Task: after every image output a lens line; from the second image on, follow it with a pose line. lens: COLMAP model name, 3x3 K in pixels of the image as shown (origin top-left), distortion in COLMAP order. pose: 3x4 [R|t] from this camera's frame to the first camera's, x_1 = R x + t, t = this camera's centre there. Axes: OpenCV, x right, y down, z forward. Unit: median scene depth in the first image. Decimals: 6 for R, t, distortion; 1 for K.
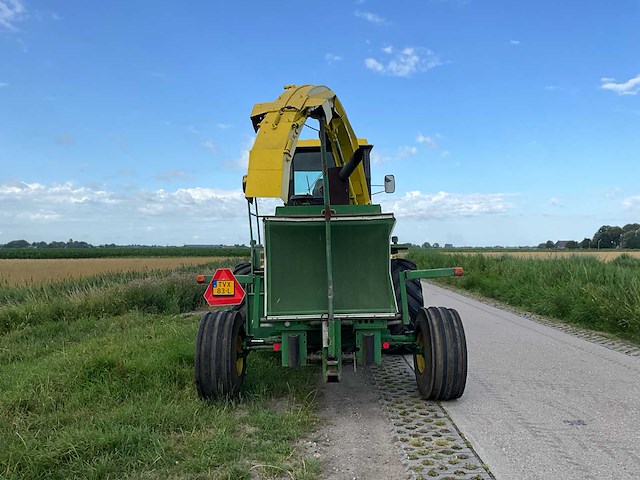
lens RADIAL K [[536.5, 0, 320.5], [0, 536.5, 236.8], [0, 0, 1]] dist [0.073377, -0.135861]
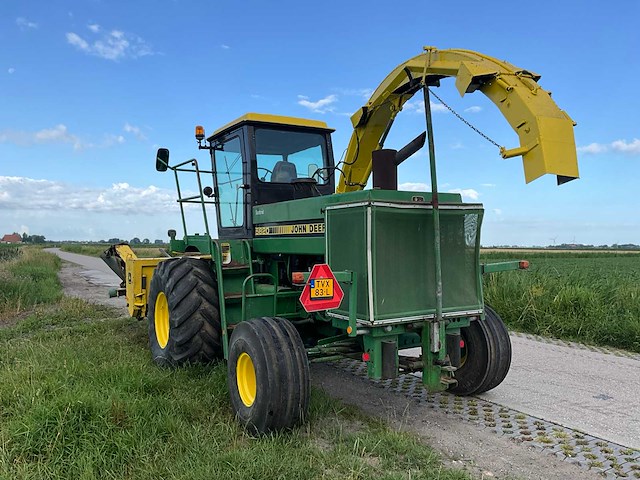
lens RADIAL K [[536.5, 0, 329.2], [0, 536.5, 232.3], [0, 0, 1]] dist [0.073377, -0.135861]
pose [[0.852955, 0.020012, 0.521600, -0.490588], [-0.019316, 0.999790, -0.006772, 0.014891], [-0.521626, -0.004299, 0.853163, 0.270669]]
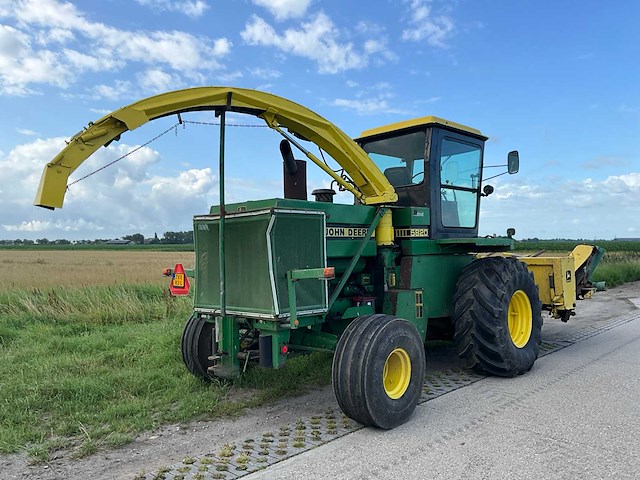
lens RADIAL K [[536.5, 0, 315.8], [0, 536.5, 228.4], [0, 0, 1]] dist [0.073377, -0.135861]
pose [[0.722041, -0.022734, -0.691477, 0.693173], [0.019377, 0.999732, -0.012634, 0.004799], [0.691579, -0.004276, 0.722288, 0.314398]]
